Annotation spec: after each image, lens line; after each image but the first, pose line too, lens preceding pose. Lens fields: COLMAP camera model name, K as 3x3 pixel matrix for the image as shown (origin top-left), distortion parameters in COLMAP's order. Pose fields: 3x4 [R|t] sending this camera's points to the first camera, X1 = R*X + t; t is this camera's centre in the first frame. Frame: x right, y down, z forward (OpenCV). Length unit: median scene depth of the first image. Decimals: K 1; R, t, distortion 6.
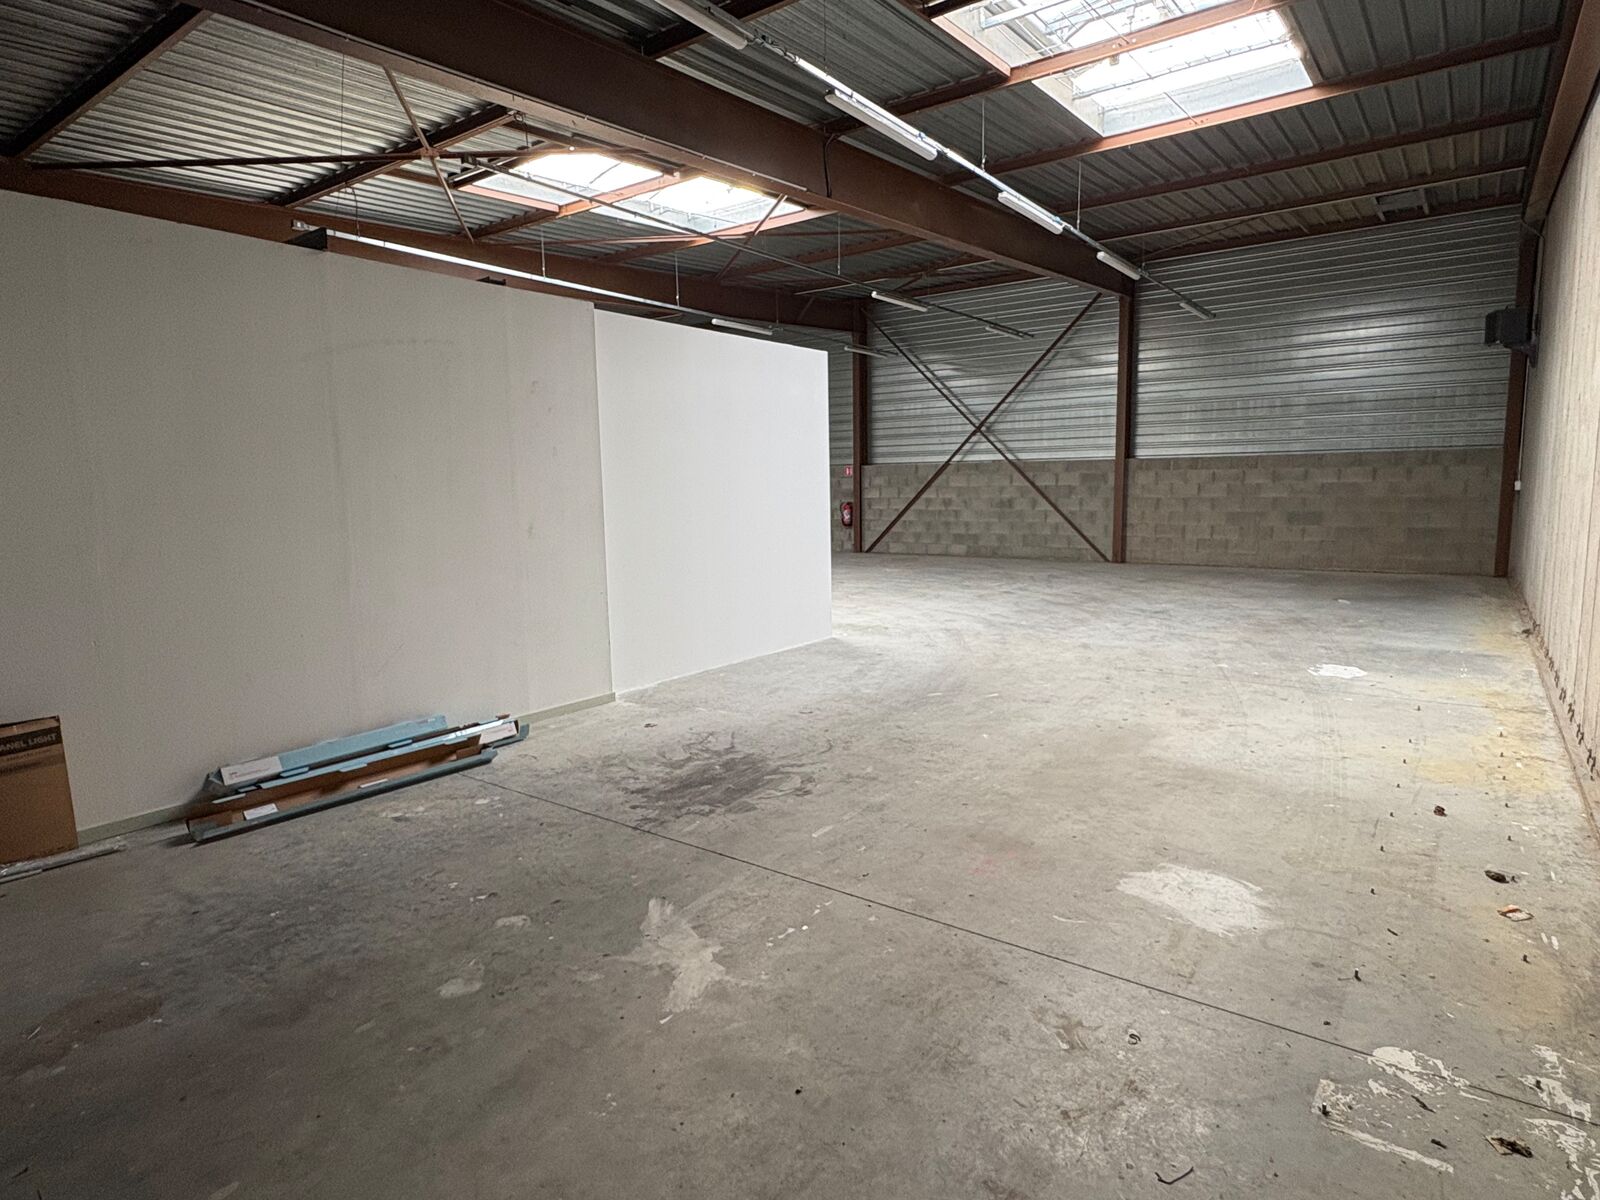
lens RADIAL K [[897.7, 0, 798.1], [0, 897.7, 601.6], [0, 0, 1]] dist [0.003376, 0.001767]
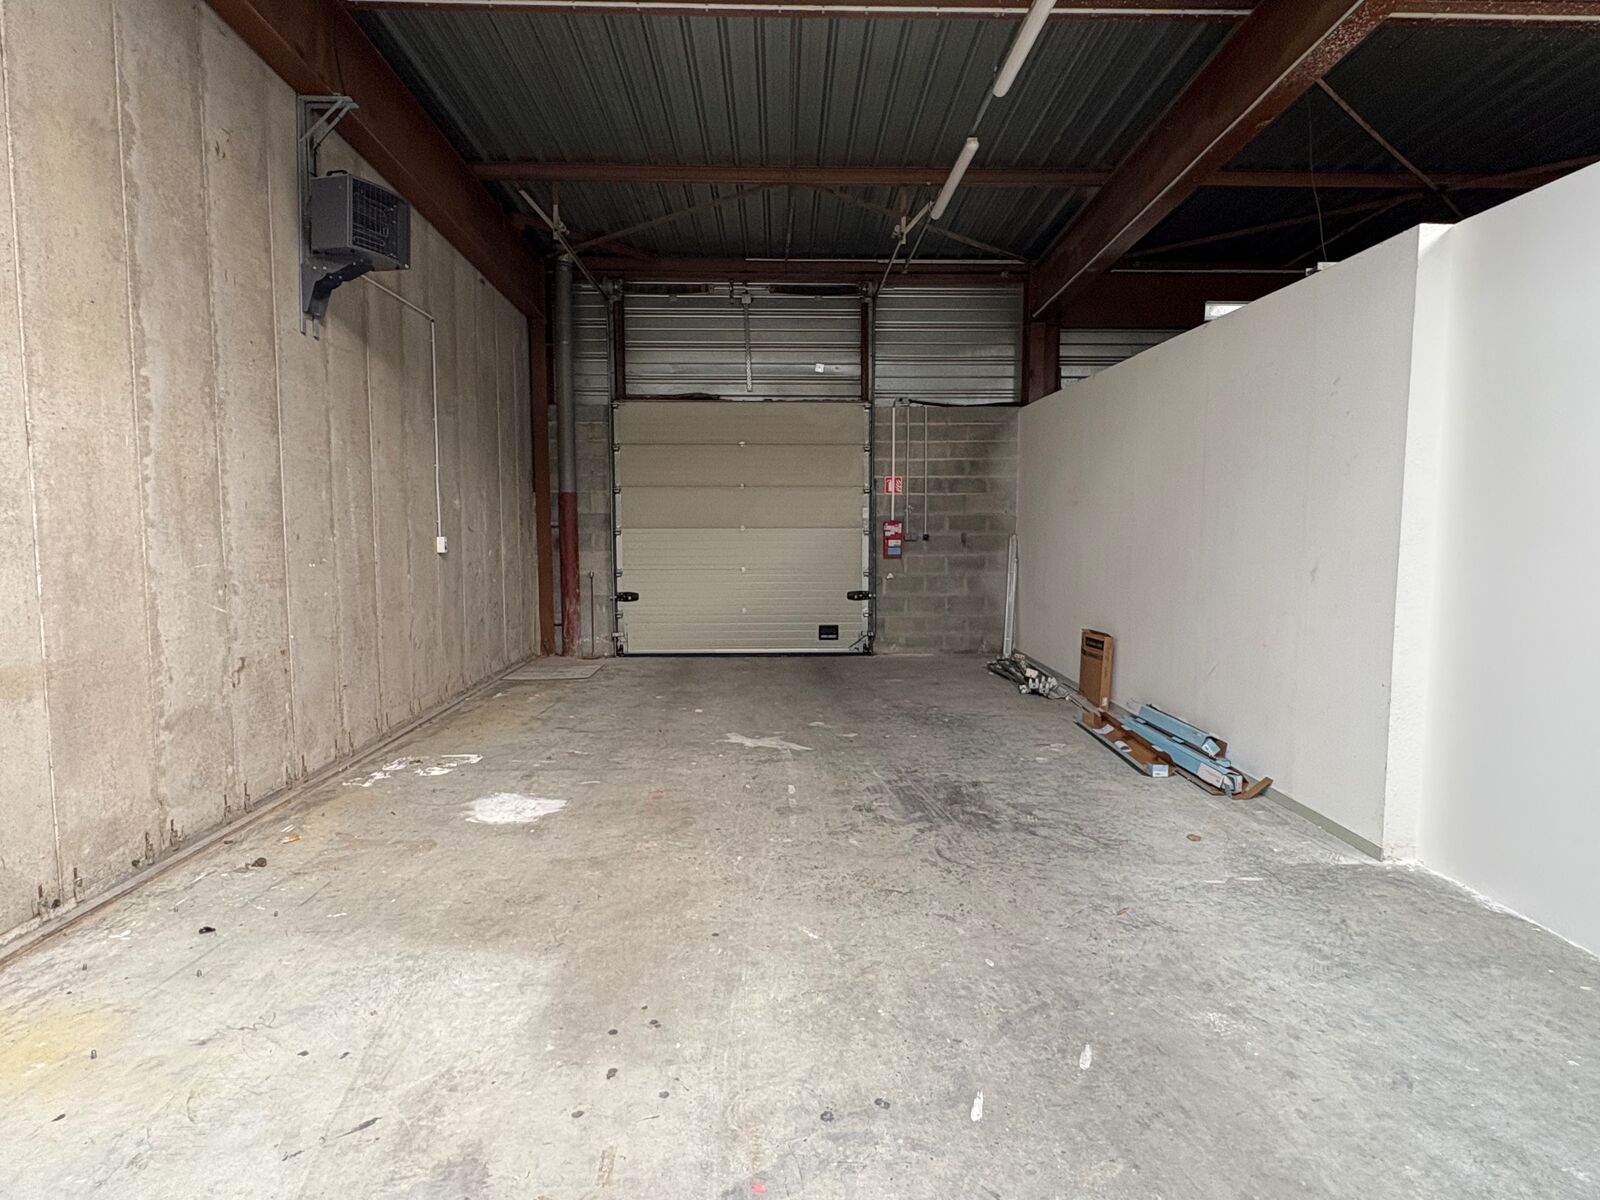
lens RADIAL K [[897.7, 0, 797.1], [0, 897.7, 588.4], [0, 0, 1]] dist [0.003376, 0.001767]
pose [[-0.791127, 0.063922, -0.608303, 0.649732], [-0.065761, 0.979870, 0.188493, -0.222666], [0.608107, 0.189125, -0.770998, 1.610178]]
